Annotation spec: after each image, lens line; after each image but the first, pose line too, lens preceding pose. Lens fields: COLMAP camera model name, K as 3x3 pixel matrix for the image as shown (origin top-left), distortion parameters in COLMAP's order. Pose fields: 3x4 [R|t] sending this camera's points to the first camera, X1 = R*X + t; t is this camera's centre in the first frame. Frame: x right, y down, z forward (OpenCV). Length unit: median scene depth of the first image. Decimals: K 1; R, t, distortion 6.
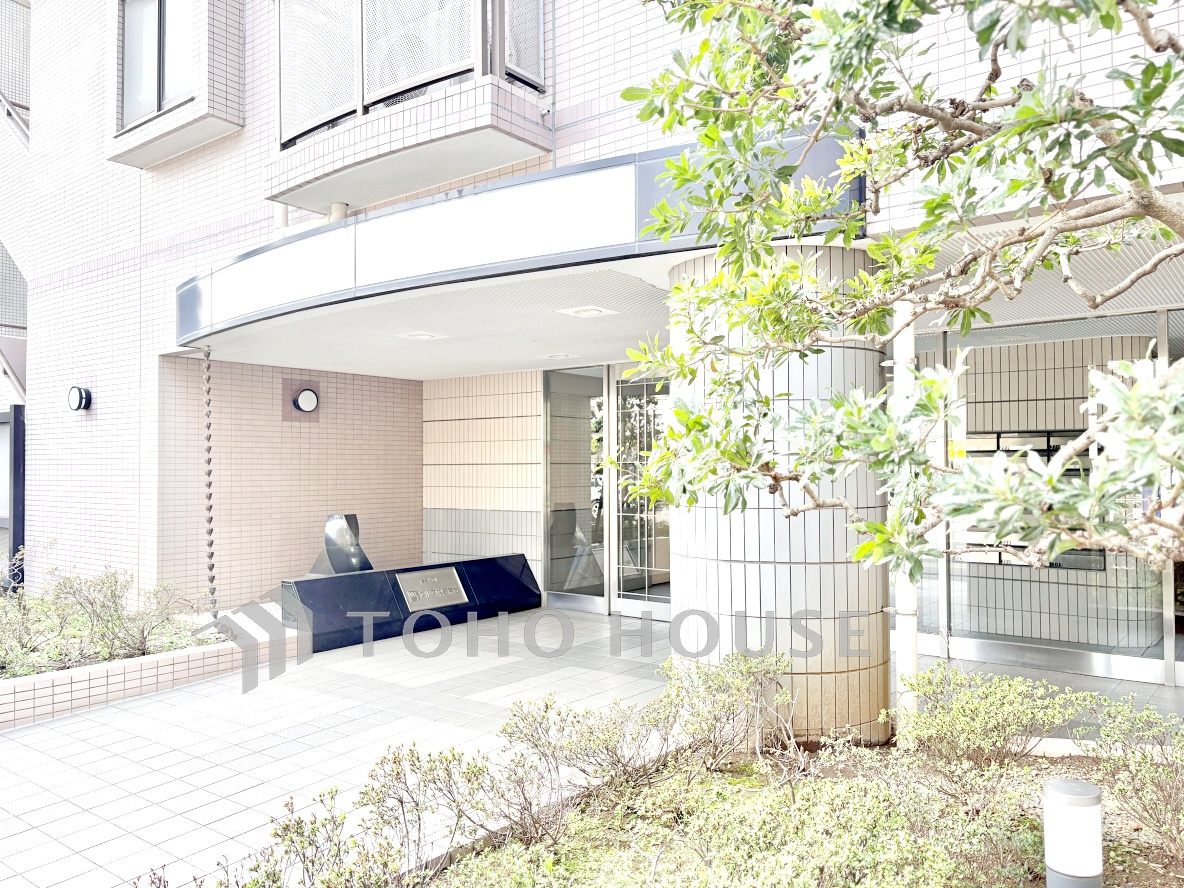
lens RADIAL K [[904.2, 0, 611.1], [0, 904.2, 448.0], [0, 0, 1]] dist [0.001473, 0.004165]
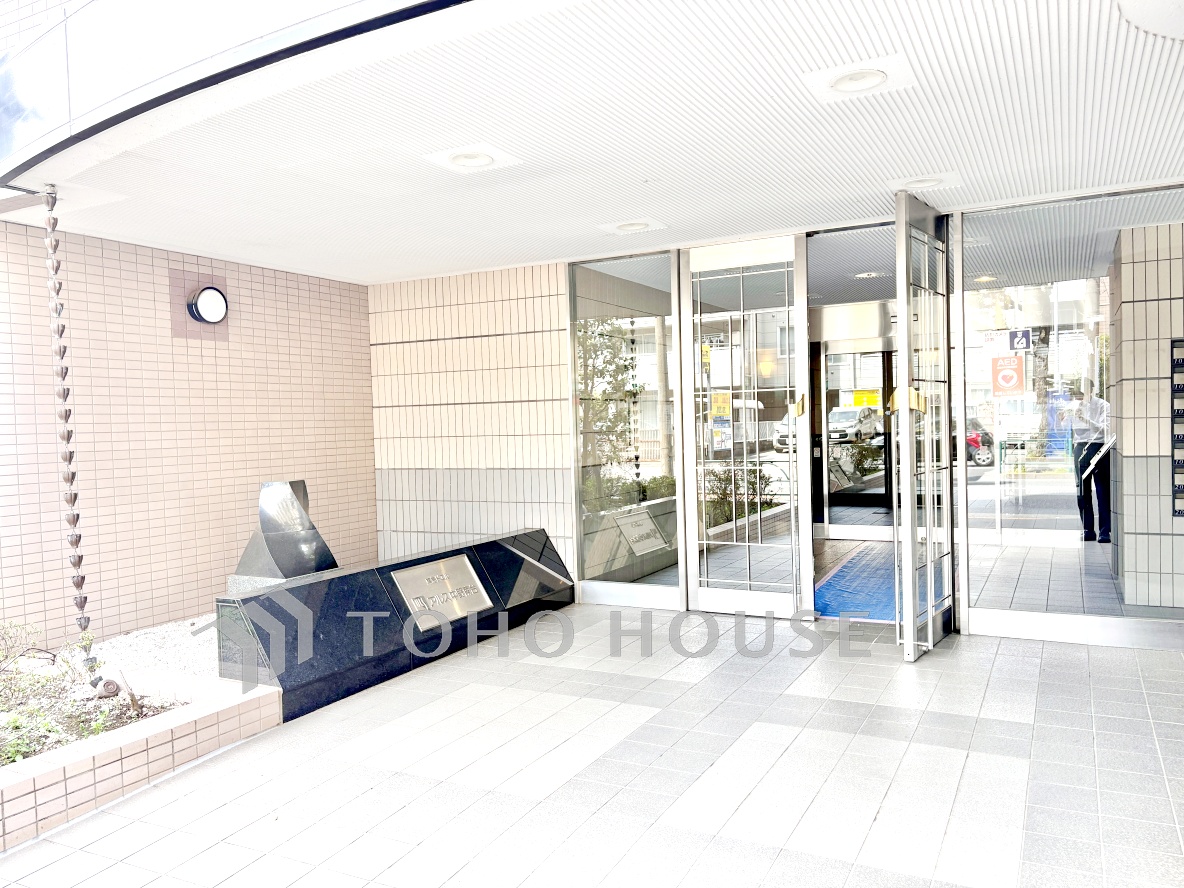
lens RADIAL K [[904.2, 0, 611.1], [0, 904.2, 448.0], [0, 0, 1]] dist [0.001473, 0.004165]
pose [[0.982424, -0.029691, 0.184288, -0.180695], [0.020868, 0.998550, 0.049632, 0.022228], [-0.185495, -0.044913, 0.981618, 0.321267]]
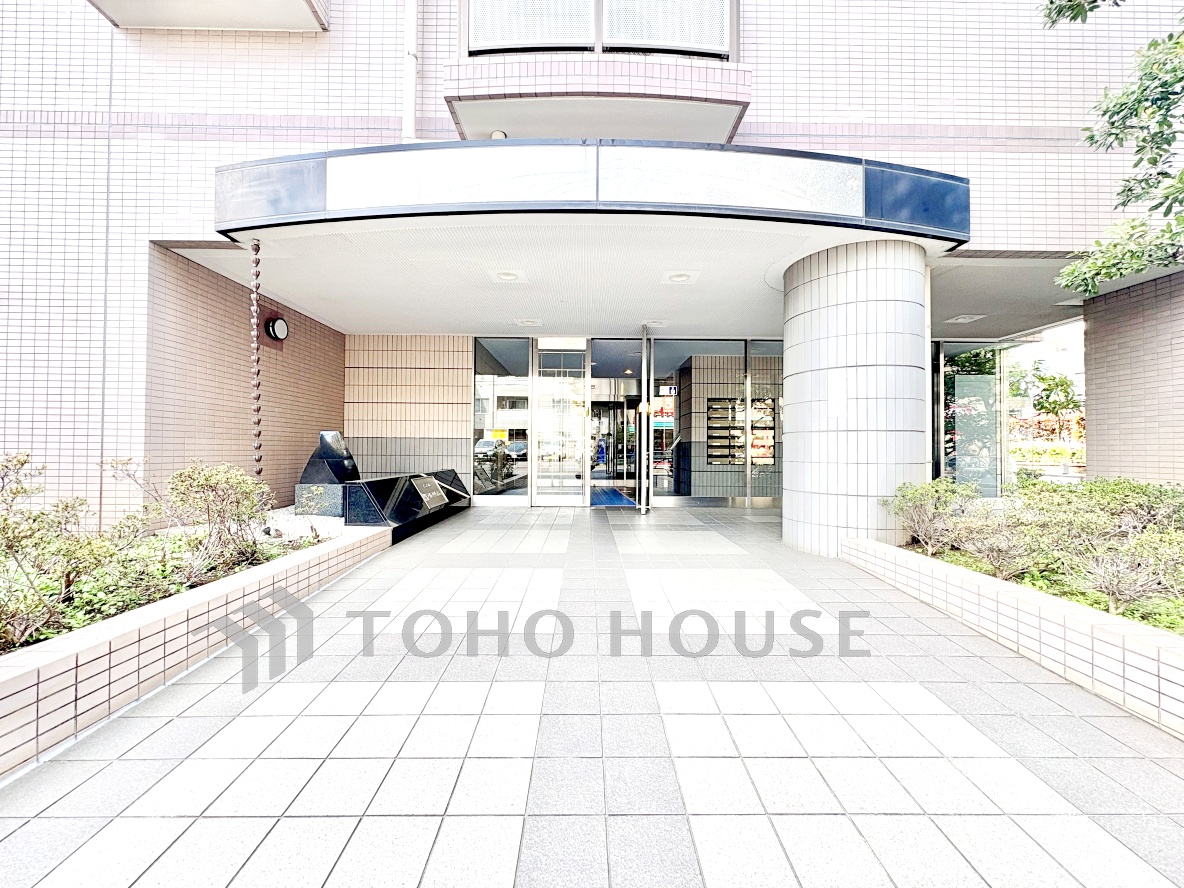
lens RADIAL K [[468.6, 0, 592.0], [0, 468.6, 444.0], [0, 0, 1]] dist [-0.000325, -0.000215]
pose [[0.780546, 0.015624, 0.624904, -0.395836], [-0.026223, 0.999626, 0.007761, 0.071056], [-0.624549, -0.022445, 0.780663, 0.331253]]
